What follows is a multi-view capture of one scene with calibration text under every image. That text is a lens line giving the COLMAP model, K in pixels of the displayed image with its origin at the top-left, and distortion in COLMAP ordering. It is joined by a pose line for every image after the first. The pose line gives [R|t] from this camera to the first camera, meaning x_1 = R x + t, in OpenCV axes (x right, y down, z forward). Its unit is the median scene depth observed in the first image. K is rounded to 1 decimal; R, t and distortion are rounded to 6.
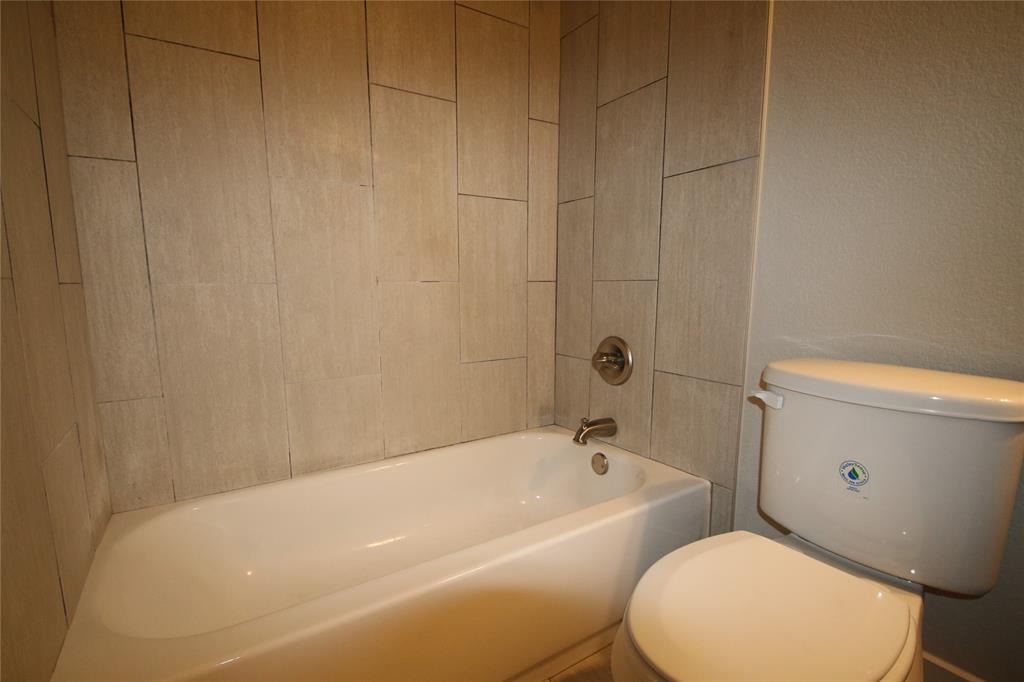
lens RADIAL K [[476.8, 0, 510.9], [0, 476.8, 343.0], [0, 0, 1]] dist [0.004473, -0.005515]
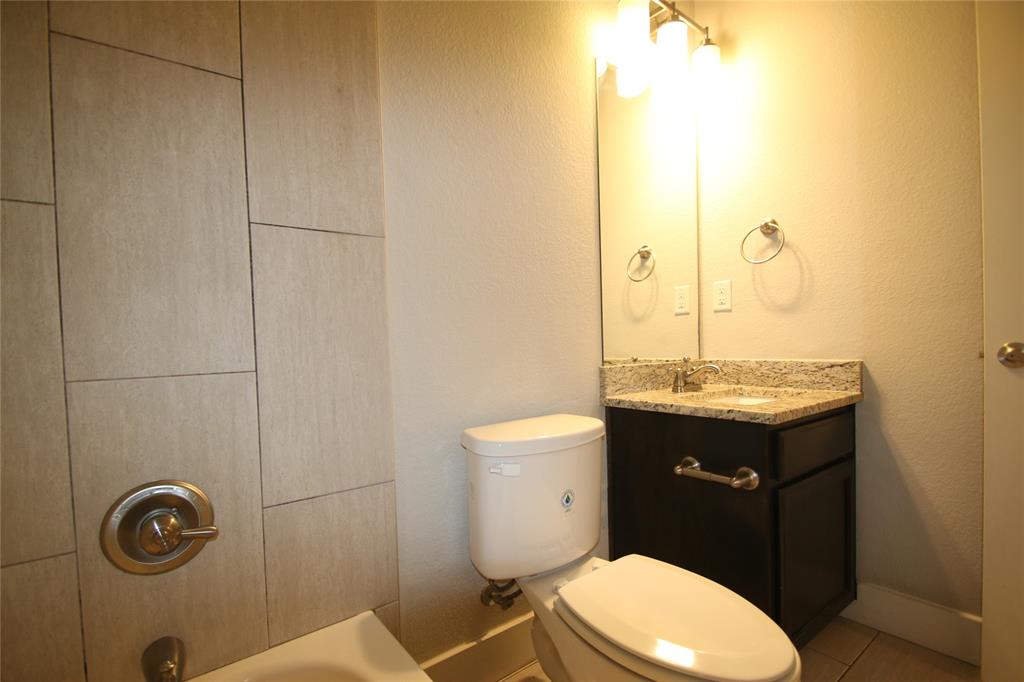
lens RADIAL K [[476.8, 0, 512.5], [0, 476.8, 344.4], [0, 0, 1]] dist [0.004473, -0.005515]
pose [[-0.067585, -0.000263, 0.997714, -0.410719], [0.151995, 0.988325, 0.010556, -0.131563], [-0.986068, 0.152360, -0.066756, 0.743788]]
